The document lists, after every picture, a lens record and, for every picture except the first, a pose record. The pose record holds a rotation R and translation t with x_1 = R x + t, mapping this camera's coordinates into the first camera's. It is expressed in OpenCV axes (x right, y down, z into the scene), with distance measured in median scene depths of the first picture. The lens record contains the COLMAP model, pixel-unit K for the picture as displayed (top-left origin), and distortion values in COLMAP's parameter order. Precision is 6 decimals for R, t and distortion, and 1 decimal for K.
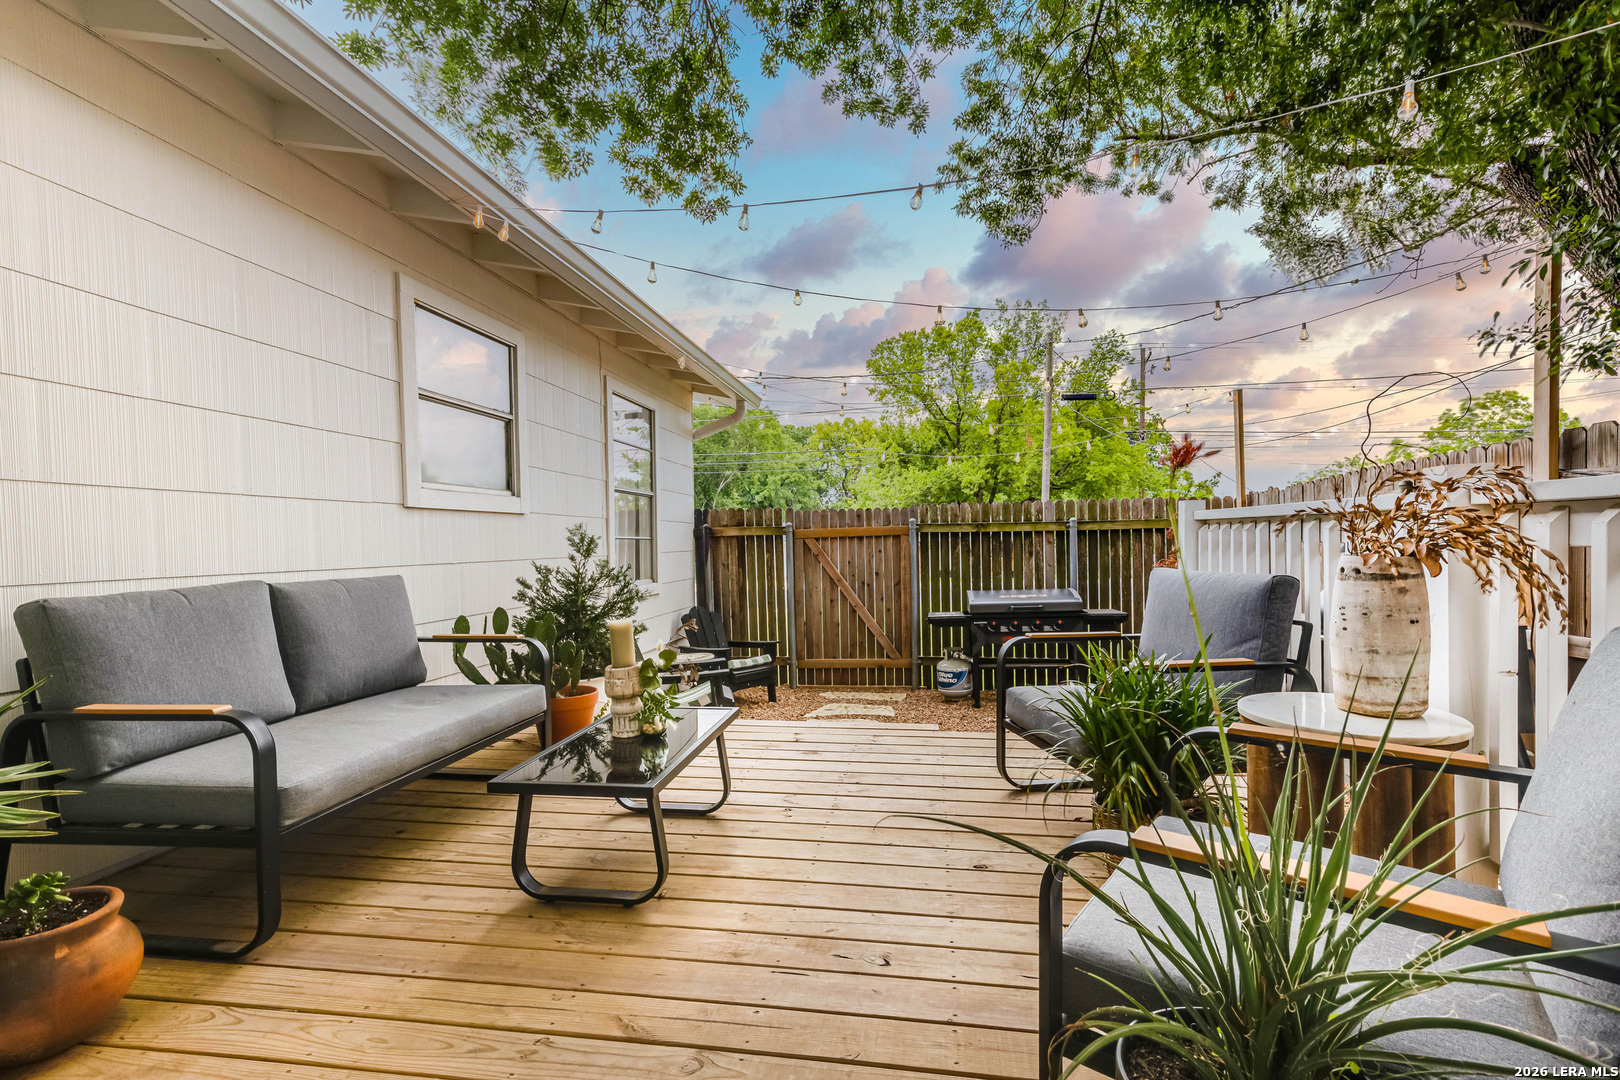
lens RADIAL K [[792.2, 0, 812.8], [0, 792.2, 548.6], [0, 0, 1]] dist [0.011123, -0.000548]
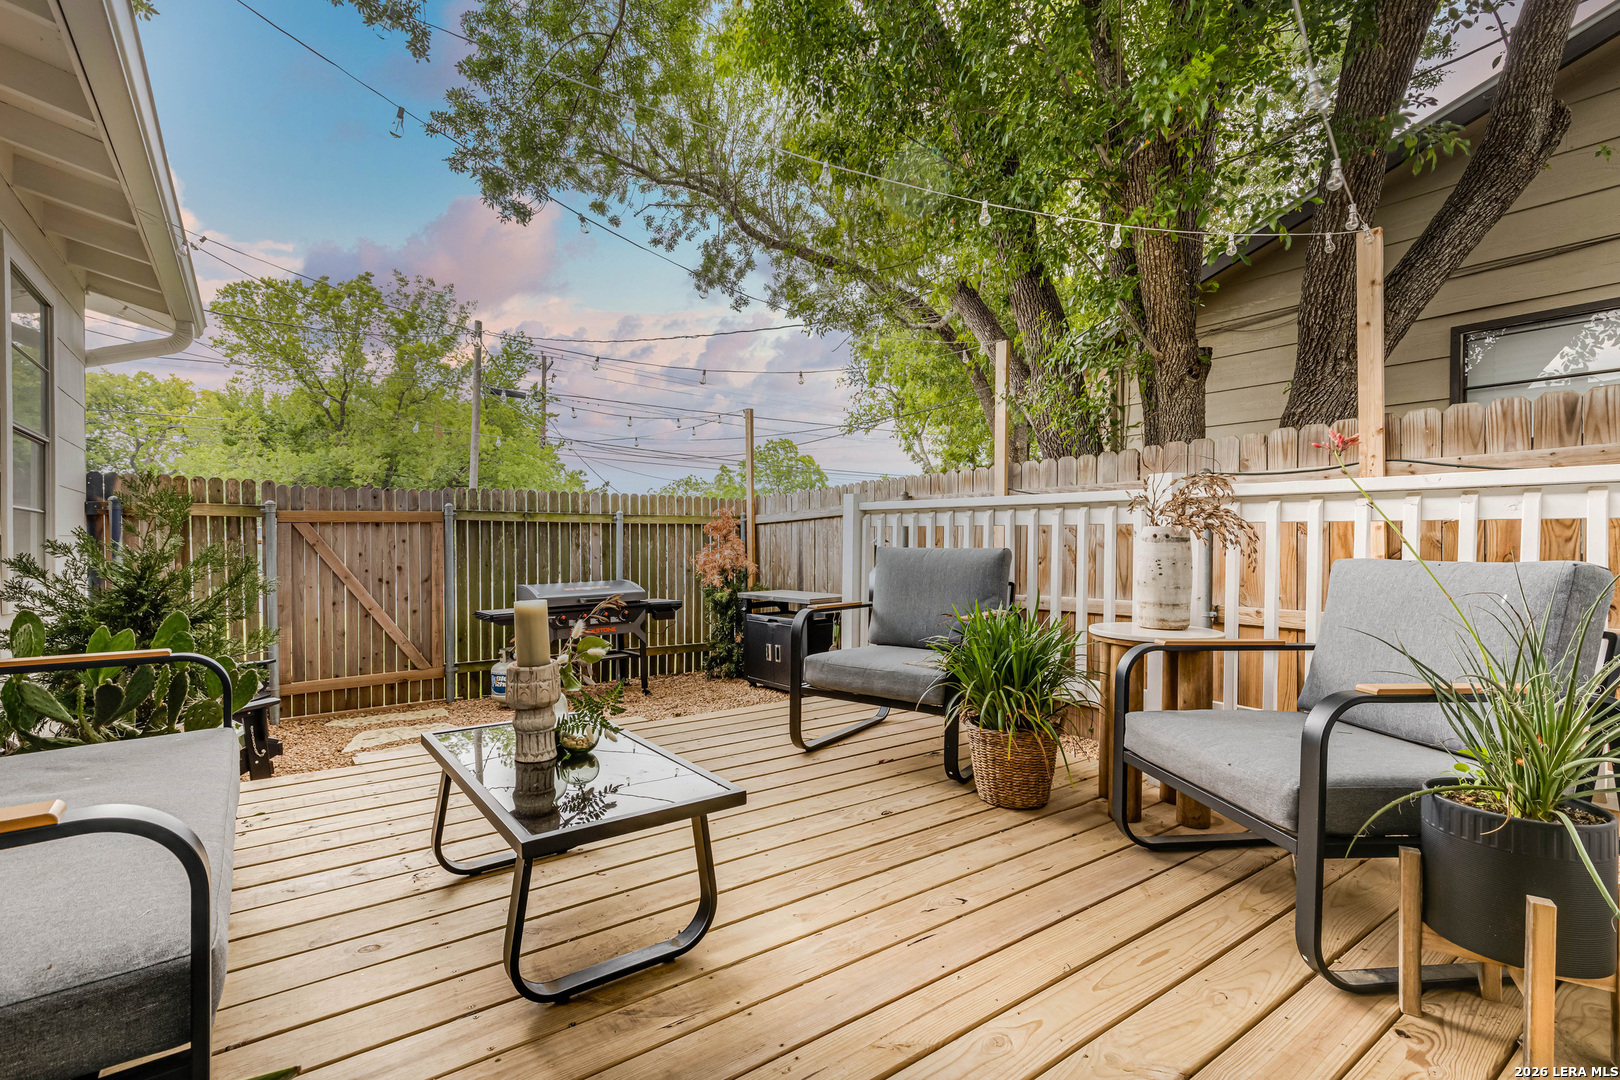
lens RADIAL K [[792.2, 0, 806.9], [0, 792.2, 543.4], [0, 0, 1]] dist [0.011123, -0.000548]
pose [[0.675249, 0.016533, 0.737405, -0.242731], [-0.003934, 0.999815, -0.018814, 0.019822], [-0.737580, 0.009804, 0.675189, 0.126971]]
